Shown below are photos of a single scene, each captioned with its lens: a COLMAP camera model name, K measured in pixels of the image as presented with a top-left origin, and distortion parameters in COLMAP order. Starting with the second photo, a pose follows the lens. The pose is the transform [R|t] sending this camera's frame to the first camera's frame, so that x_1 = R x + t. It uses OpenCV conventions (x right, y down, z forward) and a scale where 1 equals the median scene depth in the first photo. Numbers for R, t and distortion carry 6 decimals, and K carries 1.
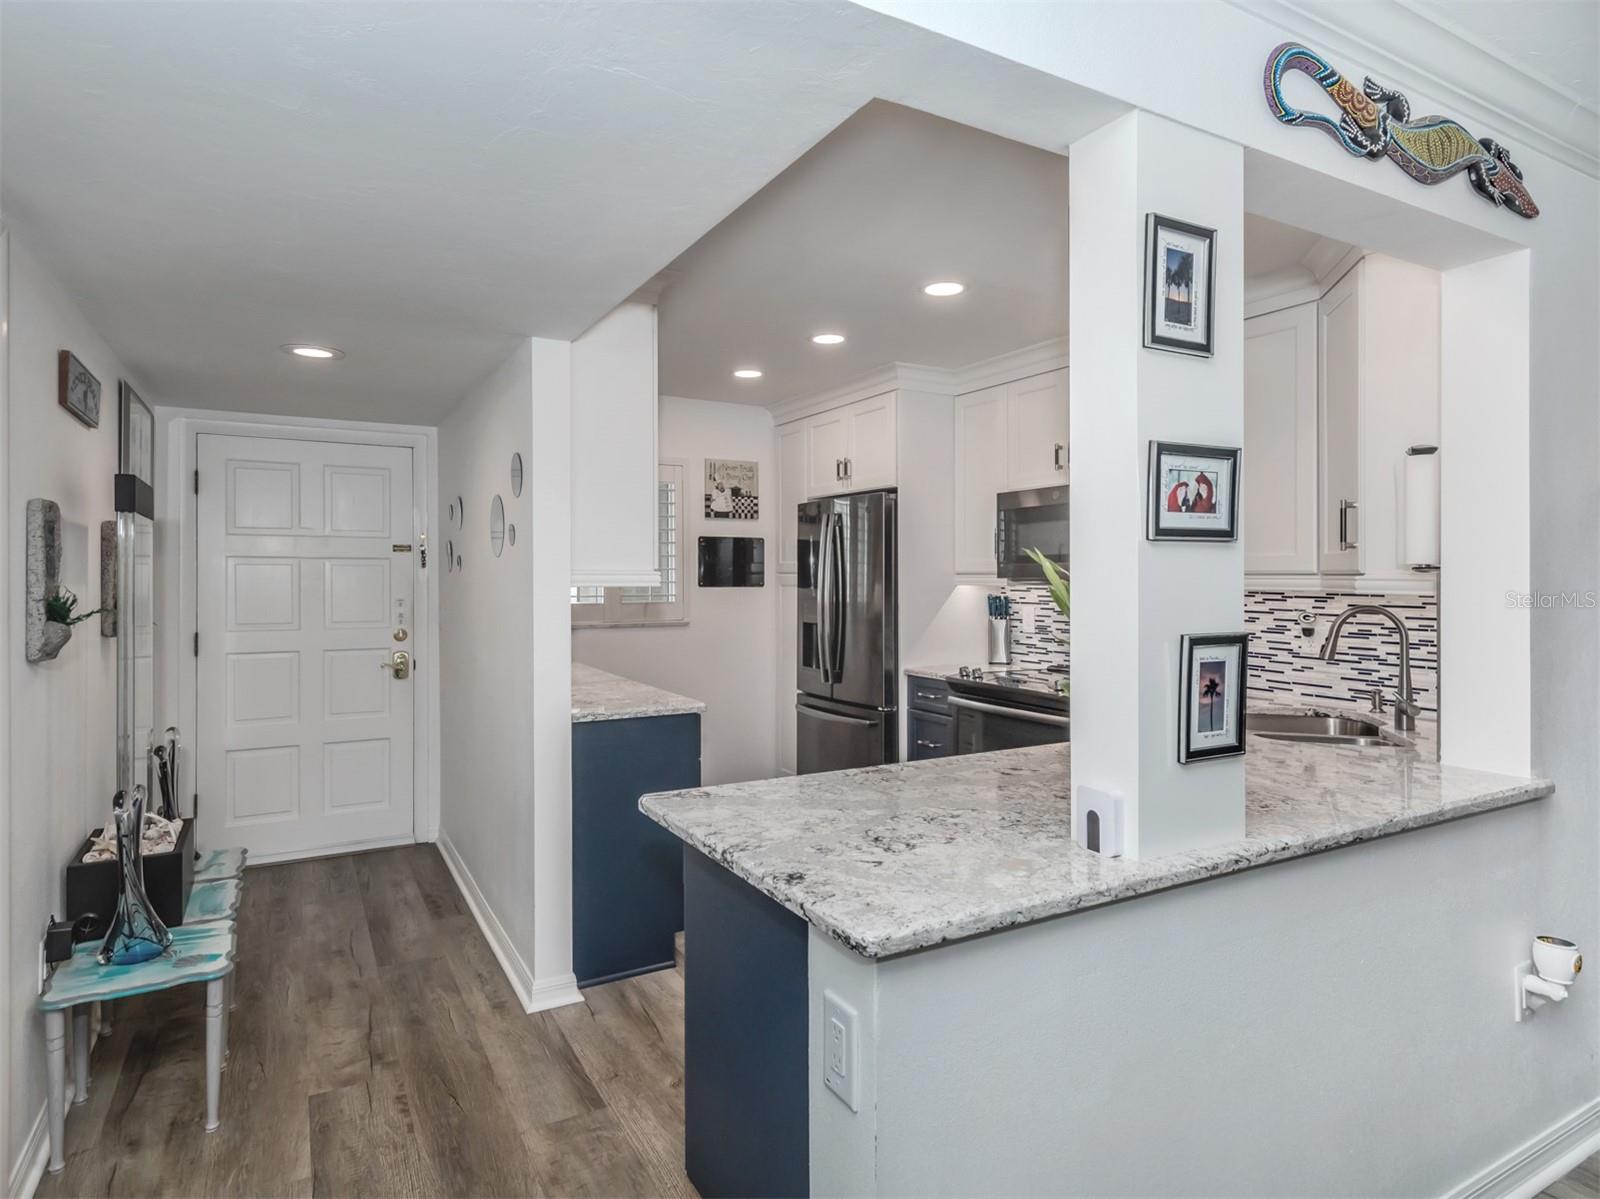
lens RADIAL K [[908.5, 0, 800.0], [0, 908.5, 599.5], [0, 0, 1]] dist [-0.000558, 0.000000]
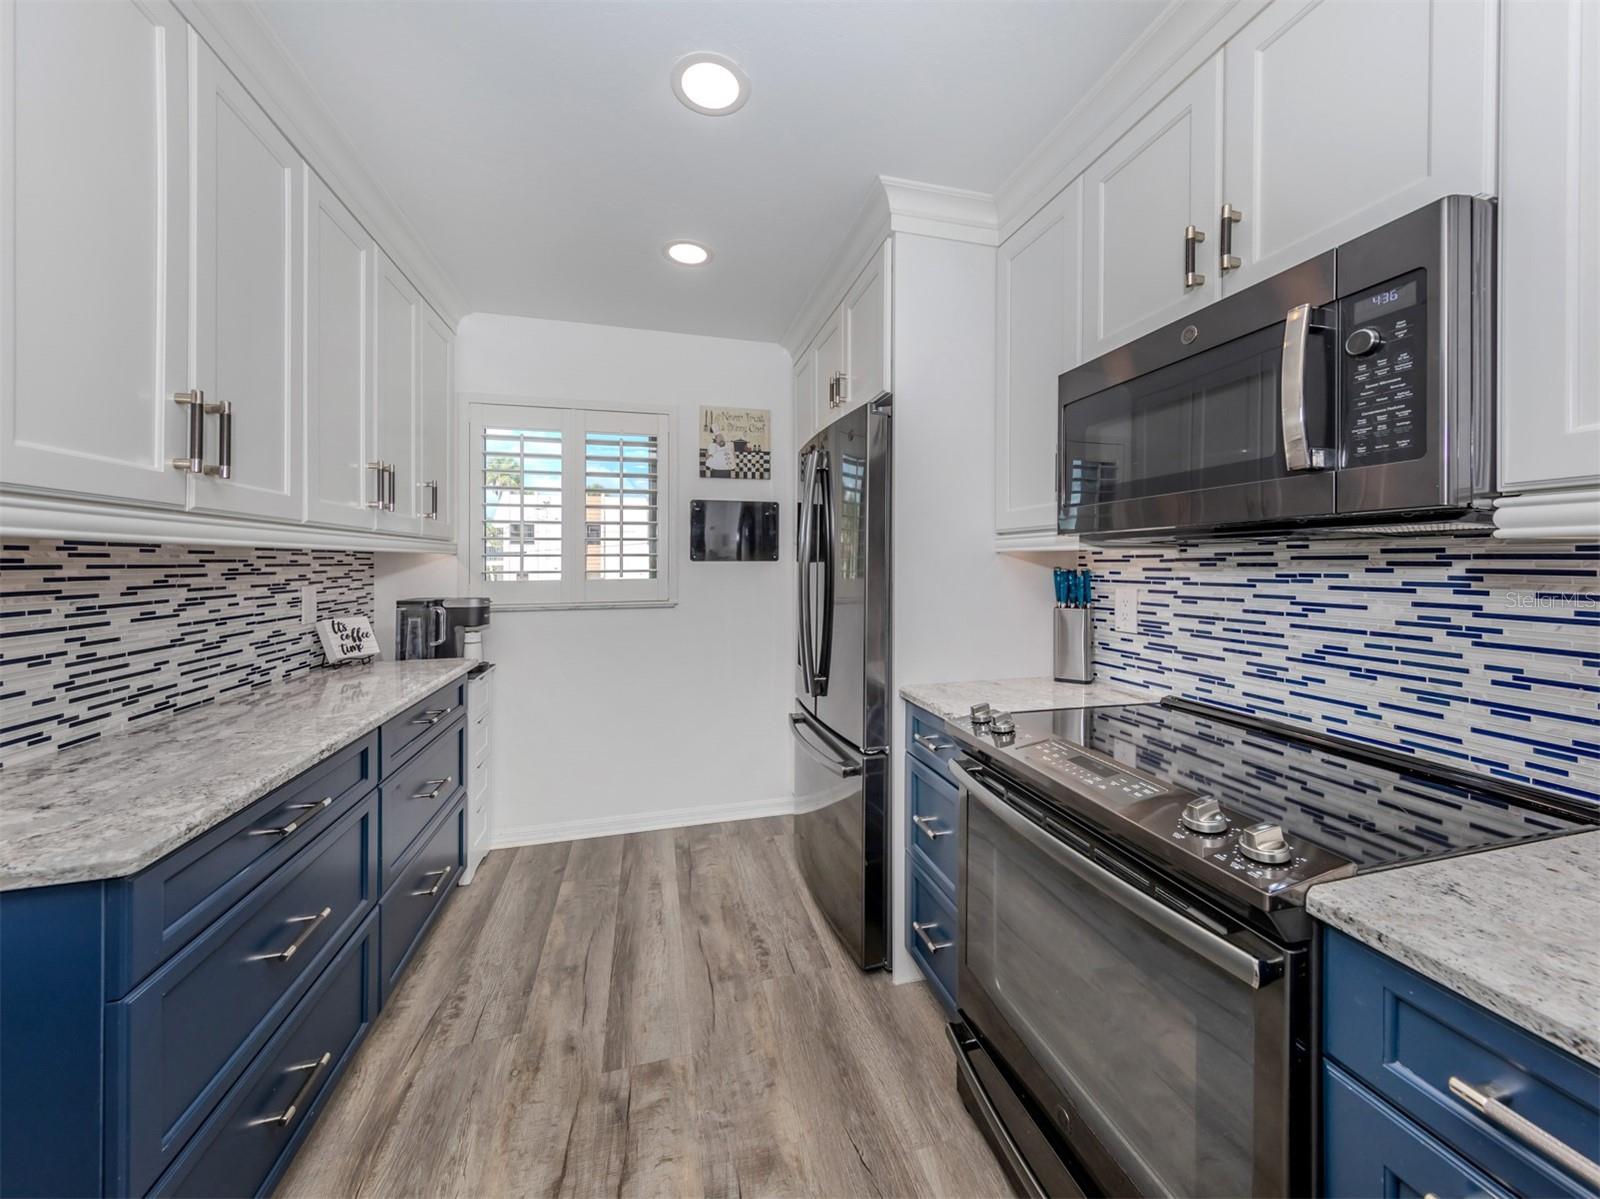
lens RADIAL K [[604.8, 0, 804.3], [0, 604.8, 586.6], [0, 0, 1]] dist [0.000898, -0.000024]
pose [[0.965970, 0.005554, -0.258596, 0.139151], [-0.002486, 0.999923, 0.012188, 0.002802], [0.258643, -0.011130, 0.965909, 0.521038]]
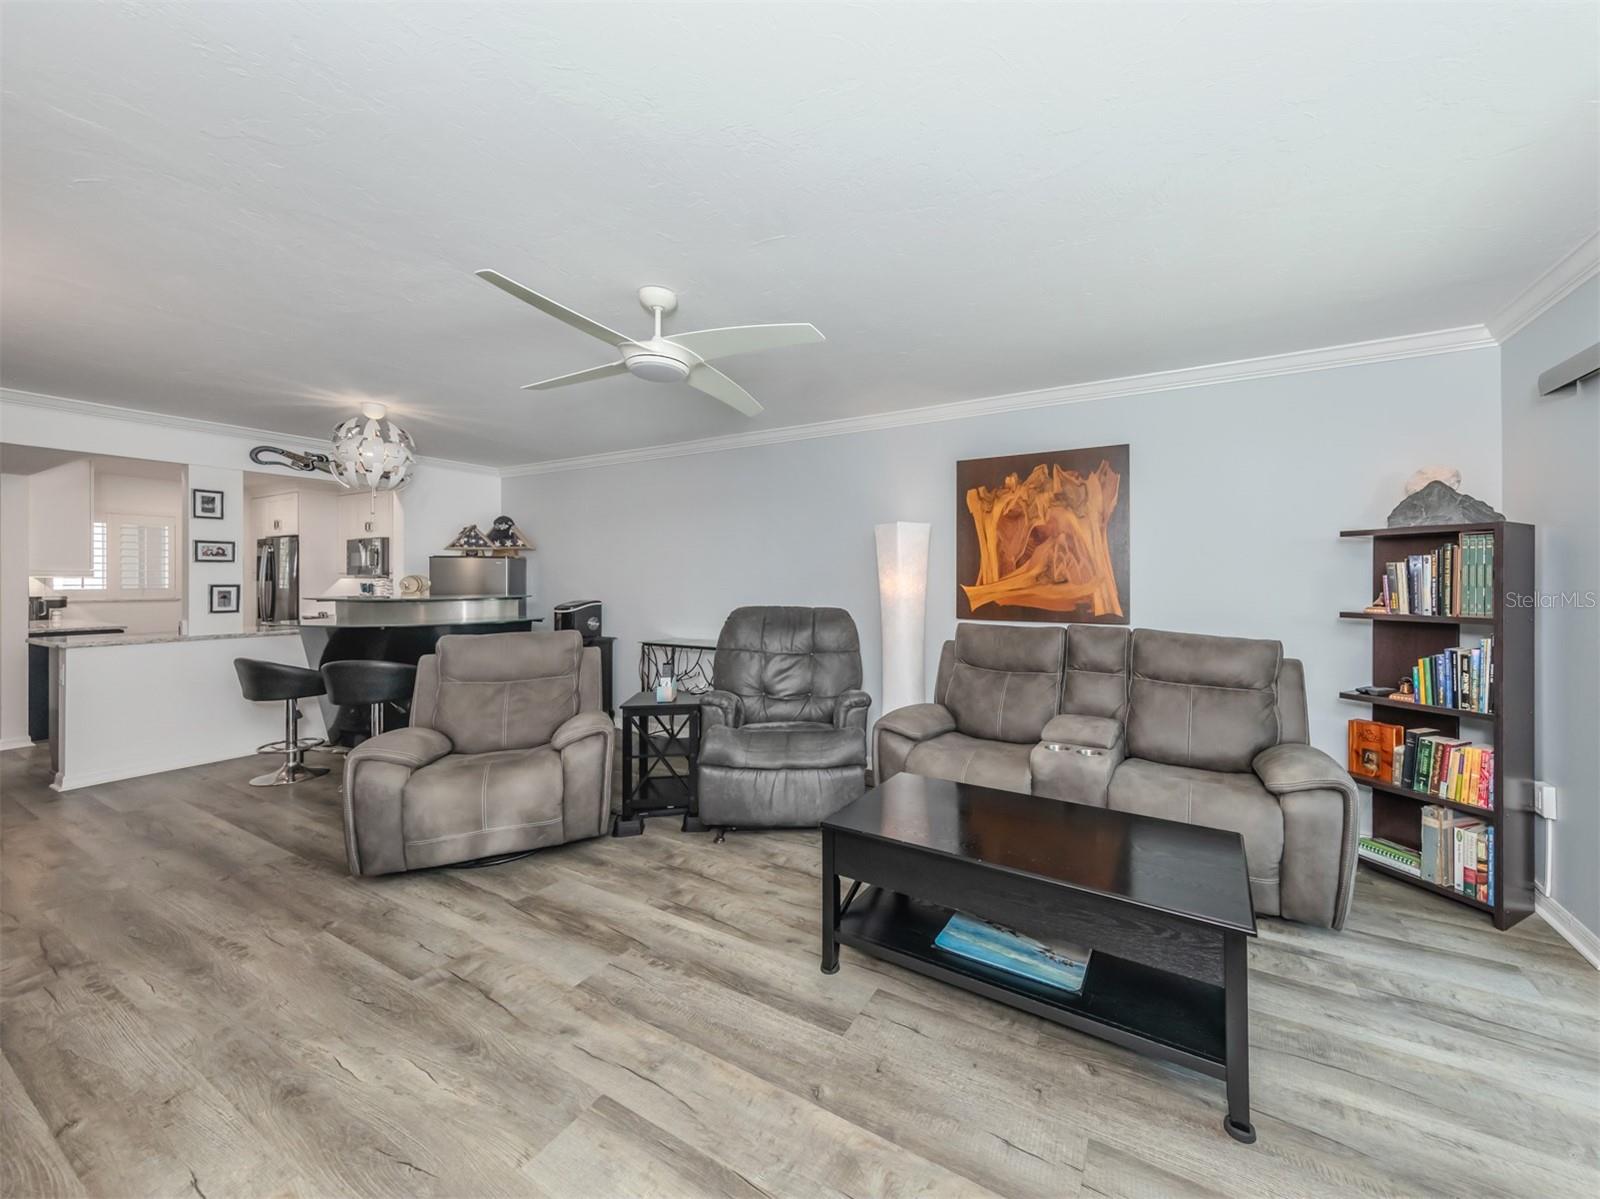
lens RADIAL K [[550.0, 0, 800.0], [0, 550.0, 599.5], [0, 0, 1]] dist [0.001115, -0.000138]
pose [[0.833813, -0.004506, 0.552028, 0.332935], [0.002706, 0.999988, 0.004074, 0.027309], [-0.552040, -0.001903, 0.833816, -0.694177]]
